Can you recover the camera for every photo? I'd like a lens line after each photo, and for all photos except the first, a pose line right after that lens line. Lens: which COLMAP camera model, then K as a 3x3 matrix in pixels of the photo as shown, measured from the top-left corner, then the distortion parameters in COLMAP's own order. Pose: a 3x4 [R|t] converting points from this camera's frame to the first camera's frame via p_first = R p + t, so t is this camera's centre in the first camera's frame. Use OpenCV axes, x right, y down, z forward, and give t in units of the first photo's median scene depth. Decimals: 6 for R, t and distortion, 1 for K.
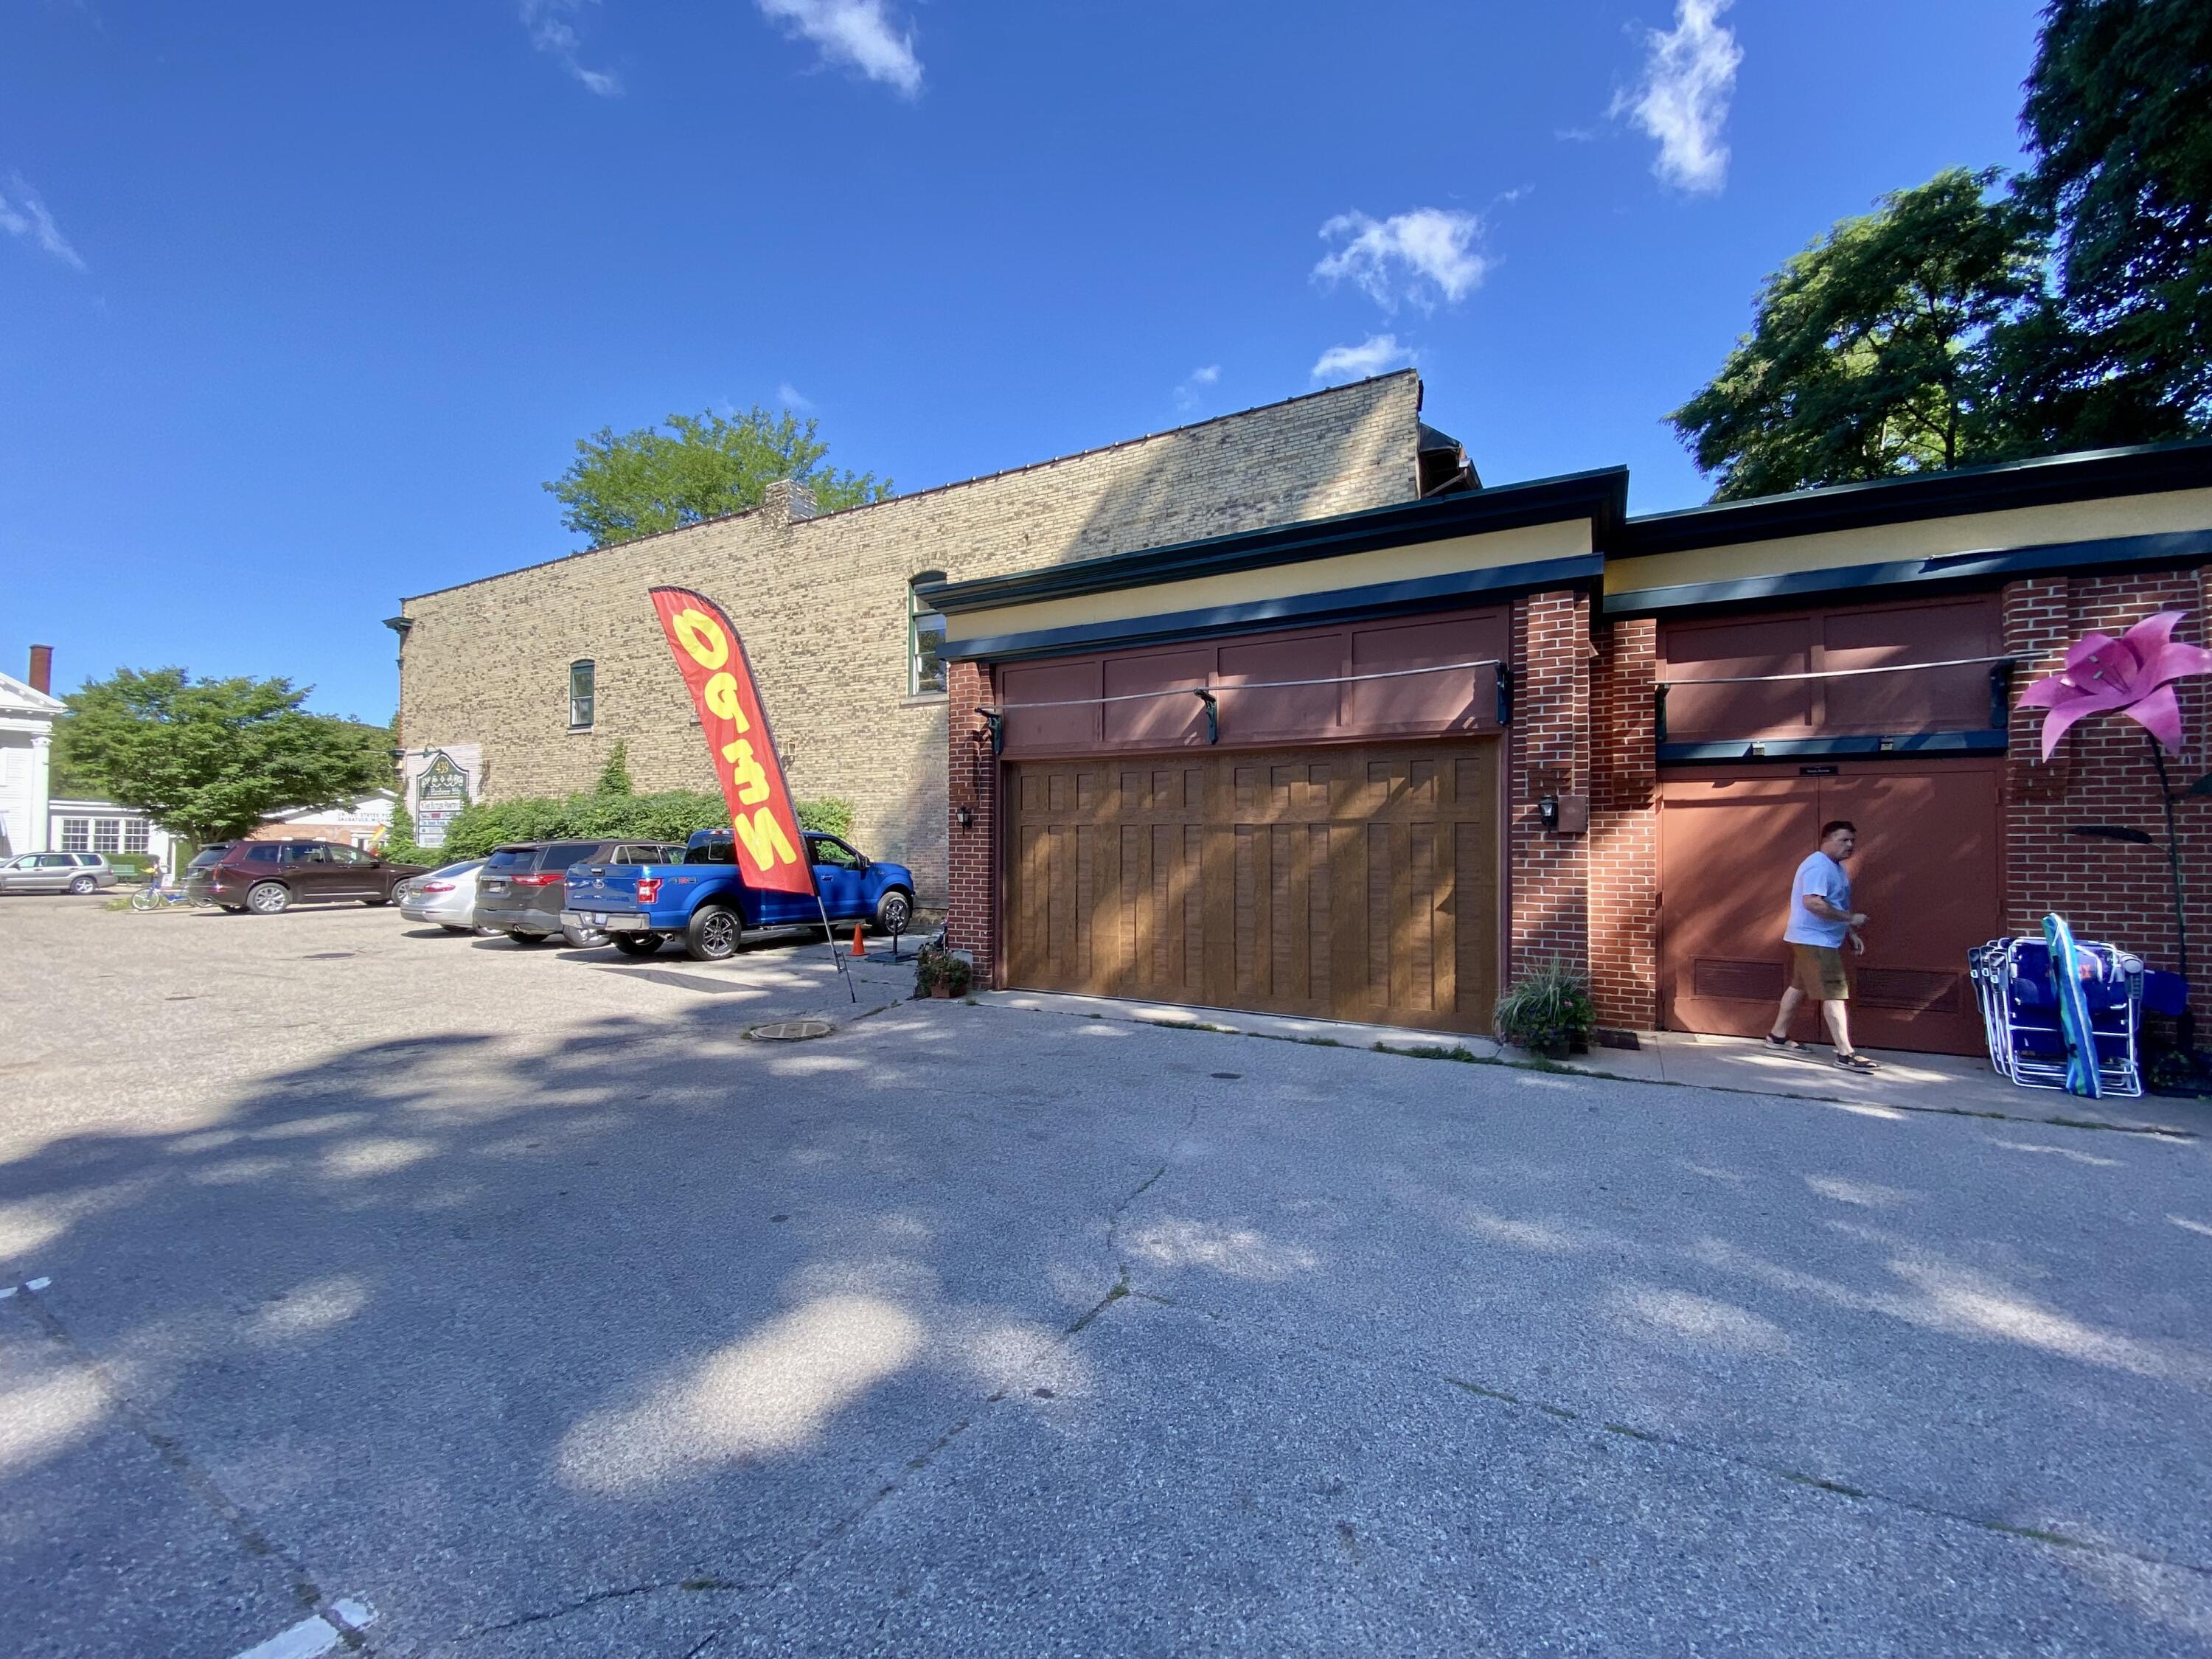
lens RADIAL K [[868.1, 0, 1106.0], [0, 868.1, 829.5], [0, 0, 1]] dist [-0.016923, -0.000320]
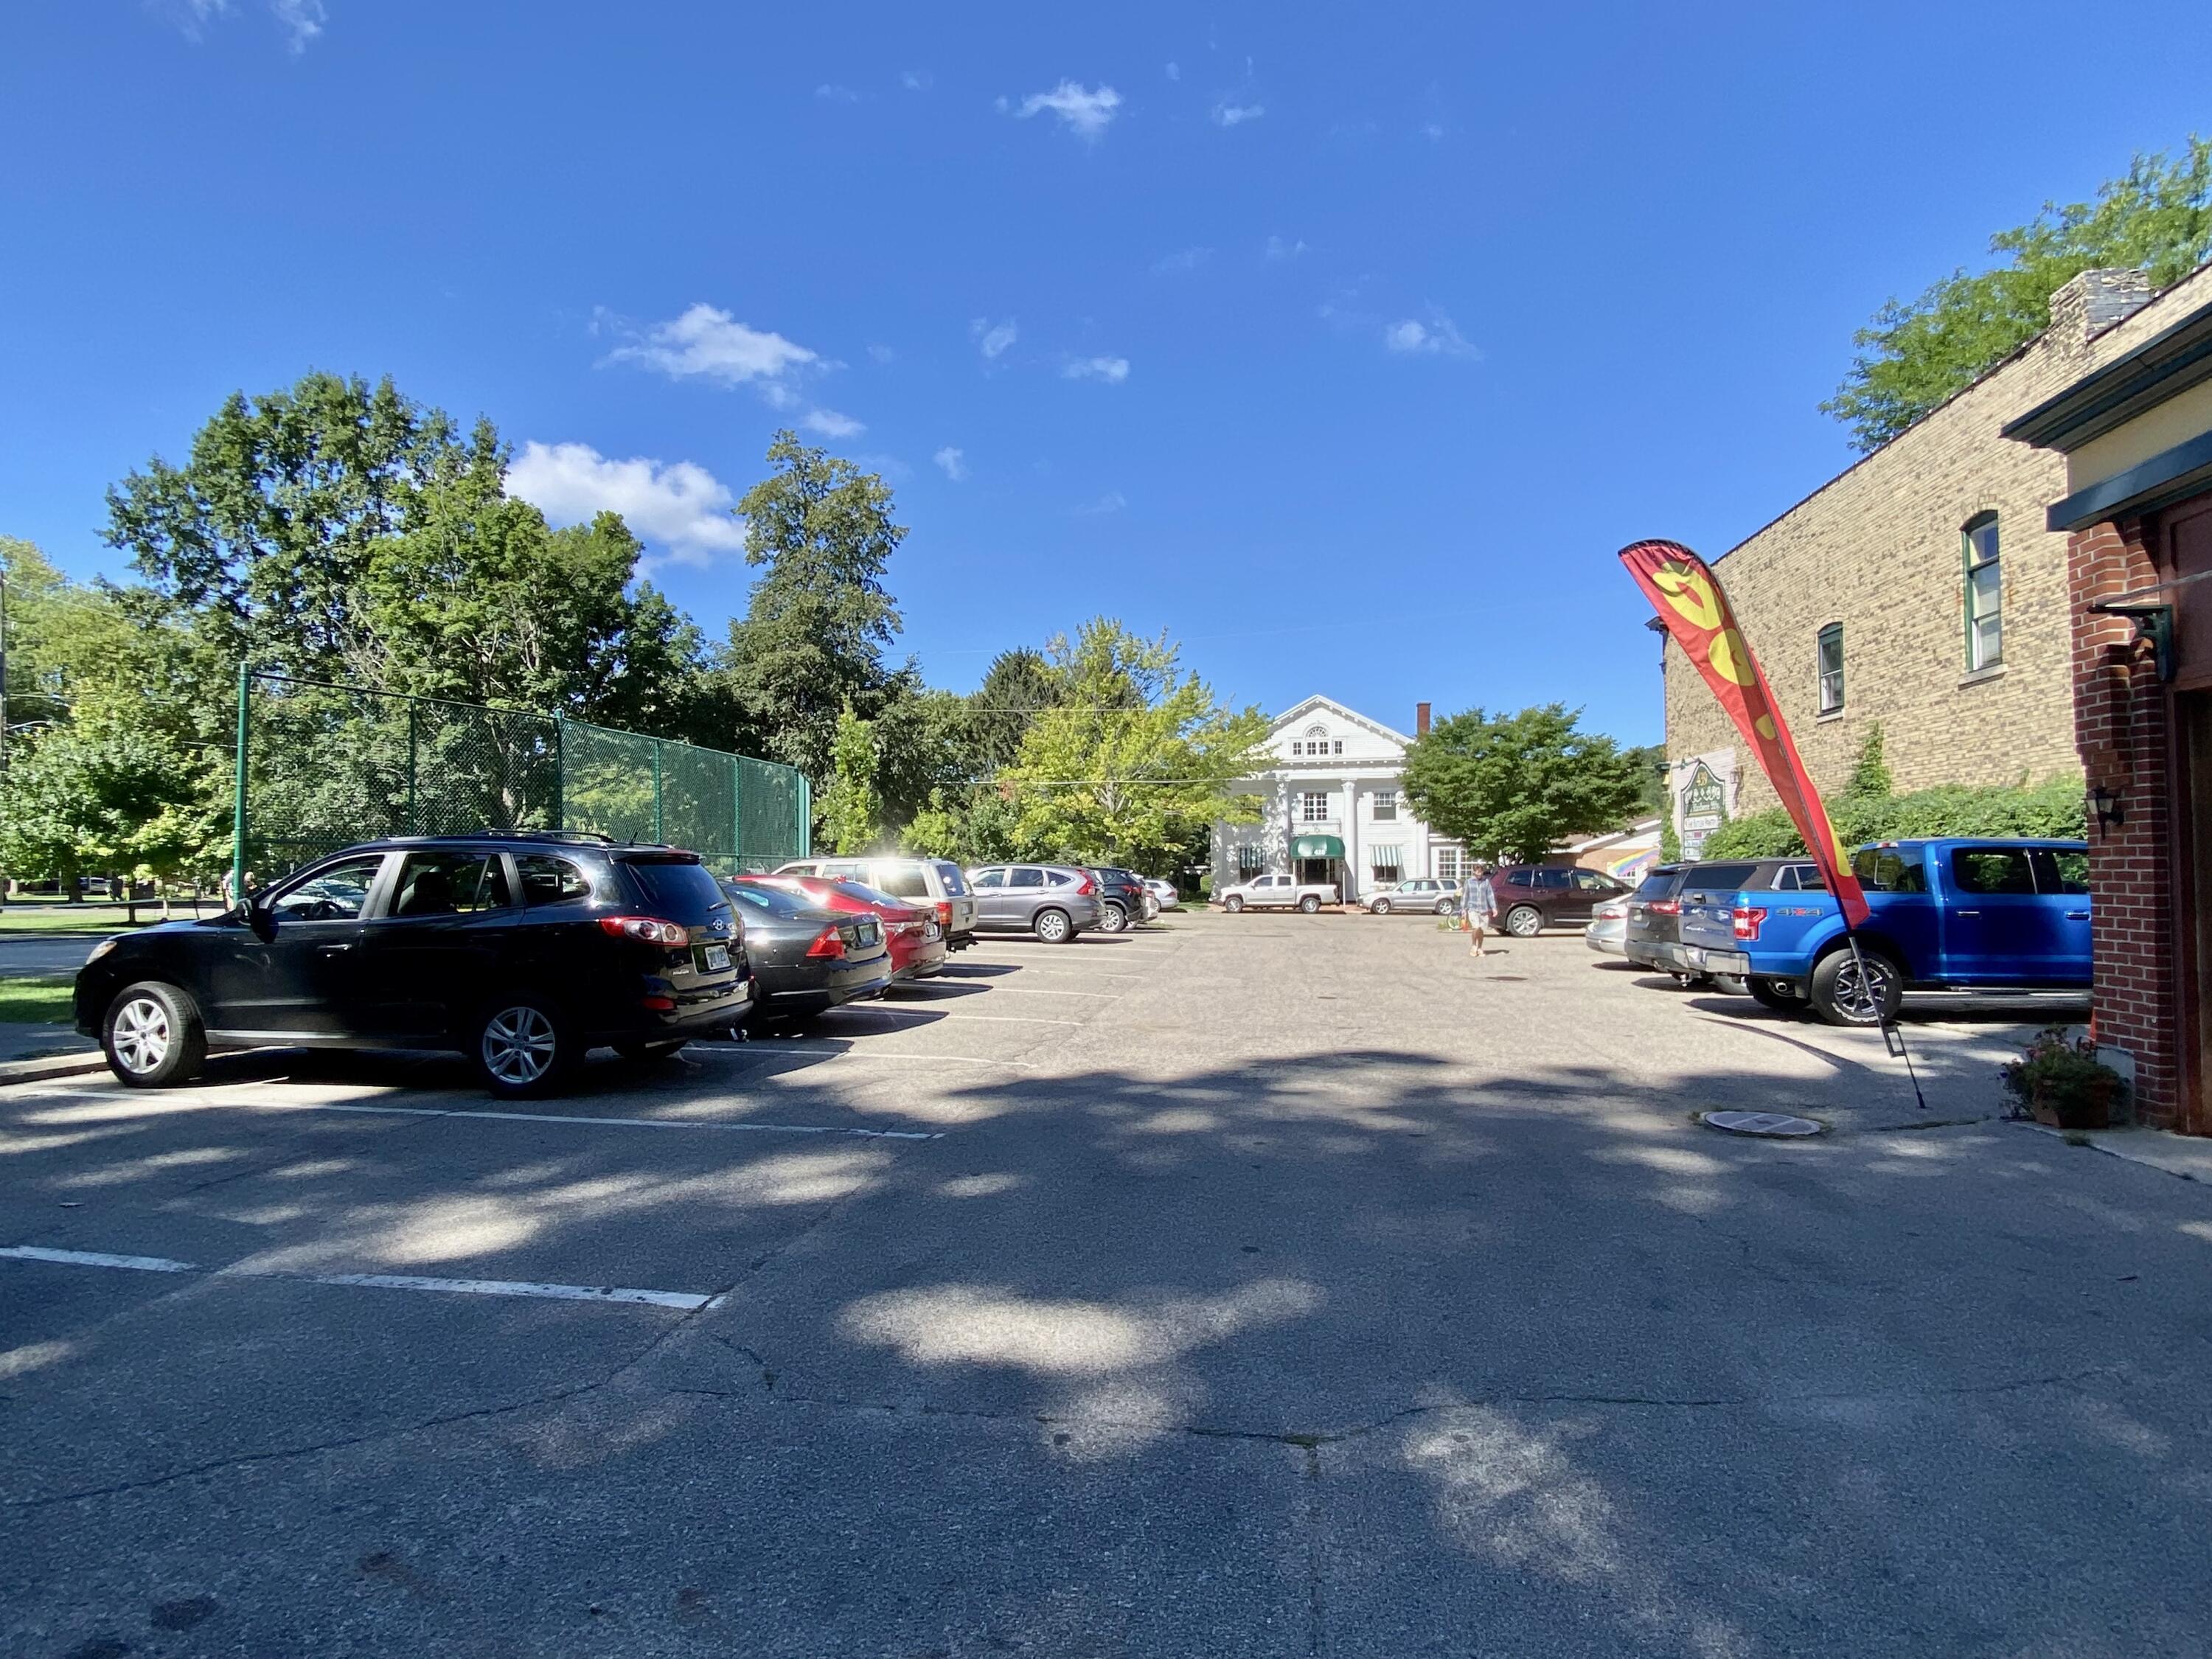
lens RADIAL K [[1124.3, 0, 1106.0], [0, 1124.3, 829.5], [0, 0, 1]] dist [0.001382, -0.022589]
pose [[0.346912, -0.041823, -0.936965, 0.096324], [0.025572, 0.999056, -0.035127, 0.003535], [0.937549, -0.011774, 0.347654, 0.054958]]
